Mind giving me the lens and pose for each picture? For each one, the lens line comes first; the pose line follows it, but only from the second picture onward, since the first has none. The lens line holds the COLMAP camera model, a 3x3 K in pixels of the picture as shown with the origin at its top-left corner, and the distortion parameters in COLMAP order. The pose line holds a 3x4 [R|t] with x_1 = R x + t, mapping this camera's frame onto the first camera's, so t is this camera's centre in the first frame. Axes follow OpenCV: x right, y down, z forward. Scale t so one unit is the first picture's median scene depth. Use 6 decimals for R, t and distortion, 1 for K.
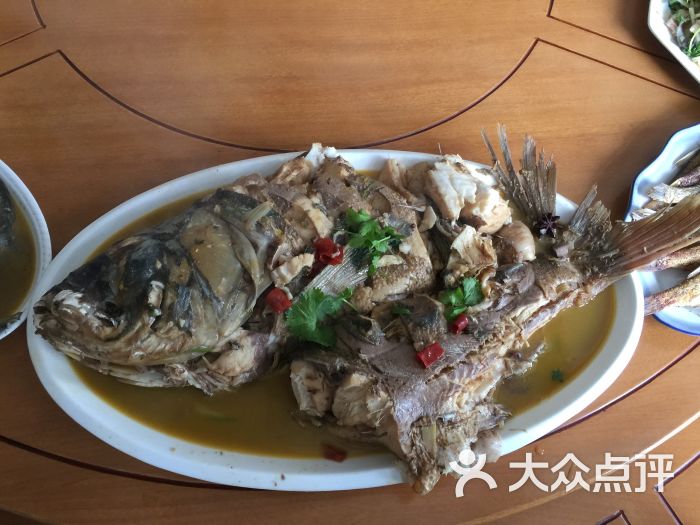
lens RADIAL K [[619.7, 0, 350.0], [0, 619.7, 262.5], [0, 0, 1]] dist [0.077720, -0.128092]
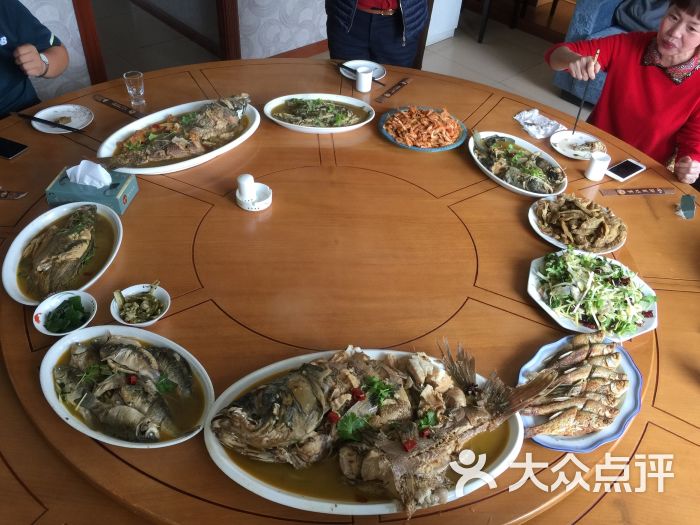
lens RADIAL K [[619.7, 0, 350.0], [0, 619.7, 262.5], [0, 0, 1]] dist [0.077720, -0.128092]
pose [[0.999875, 0.015707, 0.001965, -0.070291], [-0.013719, 0.921774, -0.387484, 0.355780], [-0.007898, 0.387409, 0.921874, -0.980147]]
